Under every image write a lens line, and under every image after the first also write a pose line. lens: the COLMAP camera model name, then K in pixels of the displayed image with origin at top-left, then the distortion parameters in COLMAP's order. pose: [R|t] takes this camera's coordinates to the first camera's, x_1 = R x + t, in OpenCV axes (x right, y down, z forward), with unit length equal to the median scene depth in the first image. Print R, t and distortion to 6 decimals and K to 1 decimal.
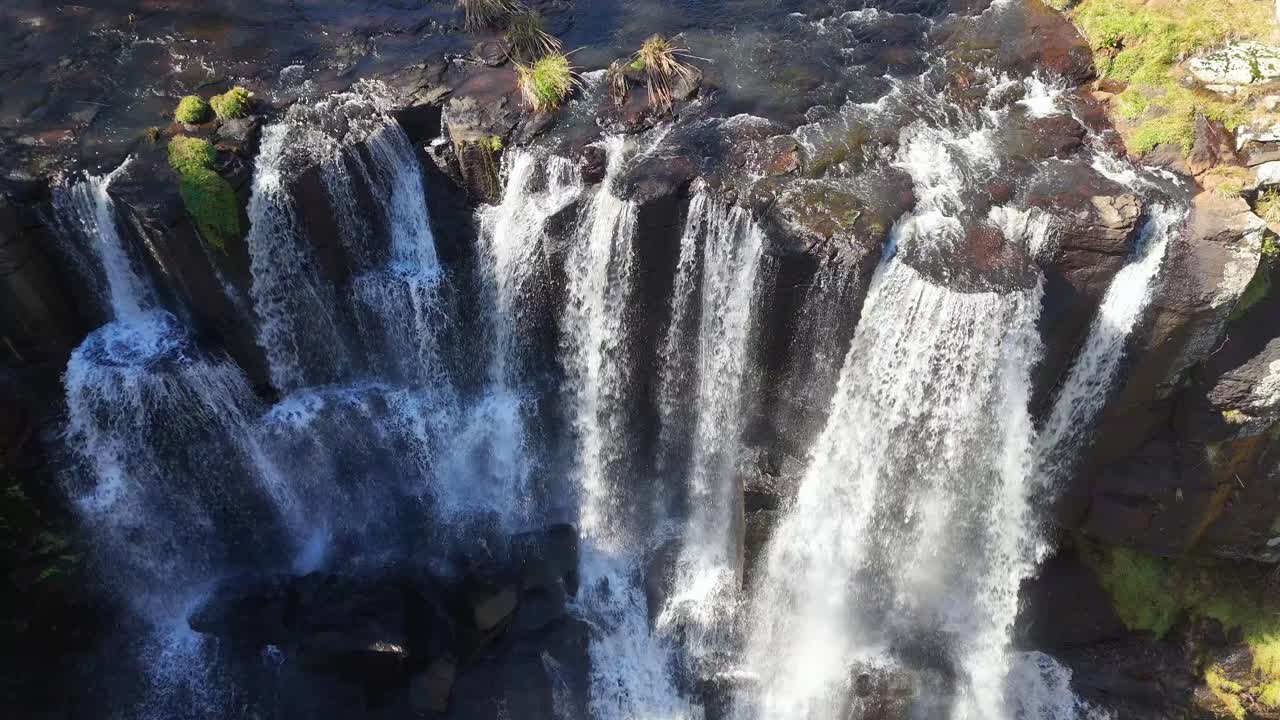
lens RADIAL K [[945.3, 0, 638.0], [0, 945.3, 360.0], [0, 0, 1]] dist [0.043767, -0.026170]
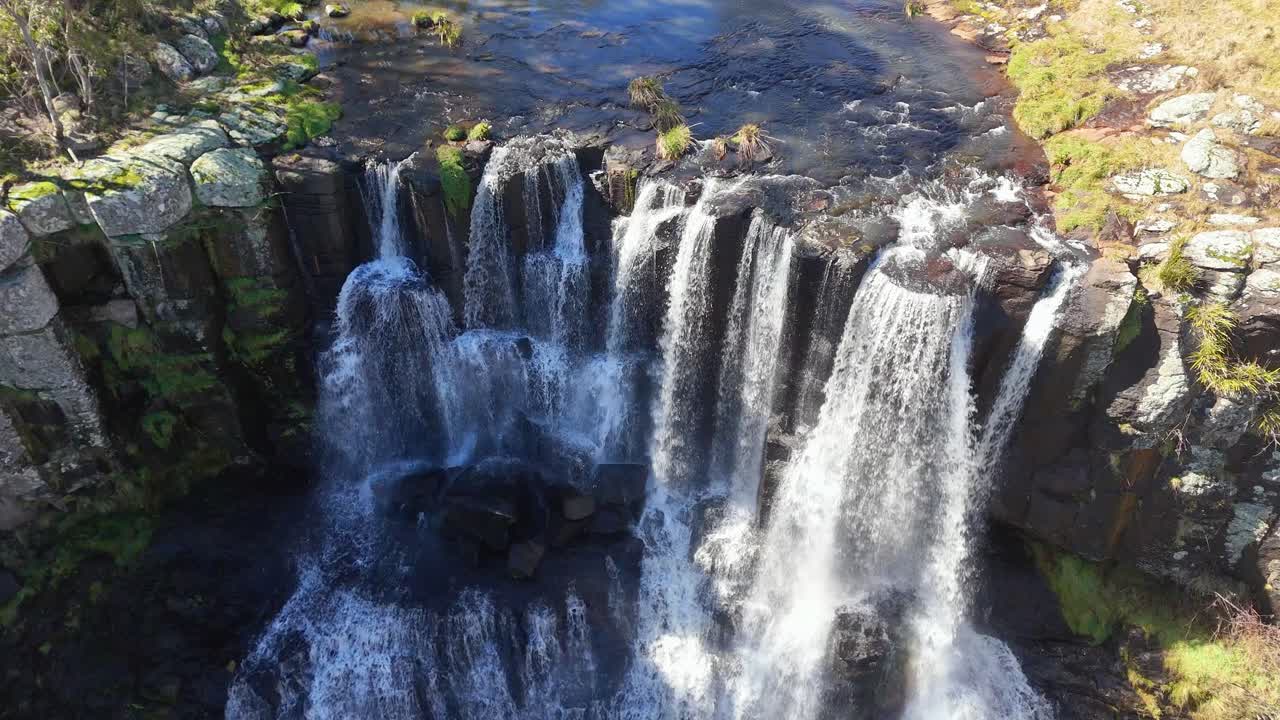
lens RADIAL K [[945.3, 0, 627.5], [0, 945.3, 359.3], [0, 0, 1]] dist [0.043767, -0.026170]
pose [[0.975884, 0.149732, -0.158841, 0.127112], [-0.171701, 0.975855, -0.135001, 0.271060], [0.134792, 0.159018, 0.978031, -0.455216]]
